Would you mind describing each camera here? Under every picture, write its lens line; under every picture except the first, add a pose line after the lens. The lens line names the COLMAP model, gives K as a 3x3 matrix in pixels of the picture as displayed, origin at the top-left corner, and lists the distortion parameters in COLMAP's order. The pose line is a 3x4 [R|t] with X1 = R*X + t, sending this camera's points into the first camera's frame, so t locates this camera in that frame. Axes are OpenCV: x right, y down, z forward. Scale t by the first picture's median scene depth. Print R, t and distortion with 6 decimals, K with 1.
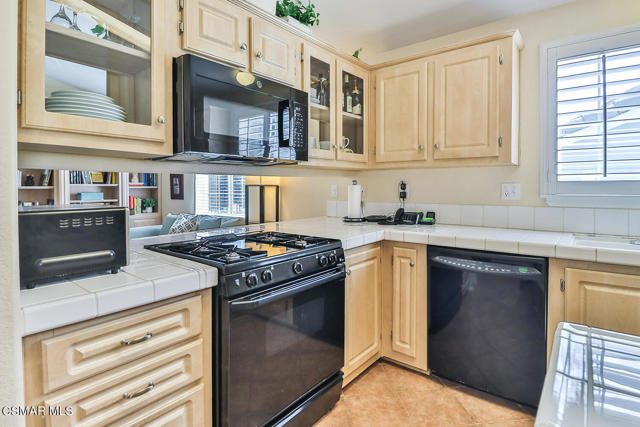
lens RADIAL K [[341.0, 0, 317.8], [0, 341.0, 187.5], [0, 0, 1]] dist [-0.018139, -0.000637]
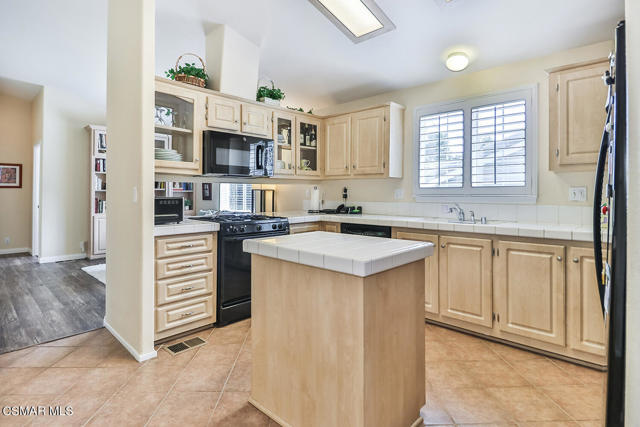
lens RADIAL K [[330.4, 0, 319.5], [0, 330.4, 184.3], [0, 0, 1]] dist [-0.000915, -0.000262]
pose [[0.997436, 0.002310, -0.071521, 0.298578], [-0.004329, 0.999596, -0.028092, 0.014010], [0.071427, 0.028330, 0.997043, -0.665342]]
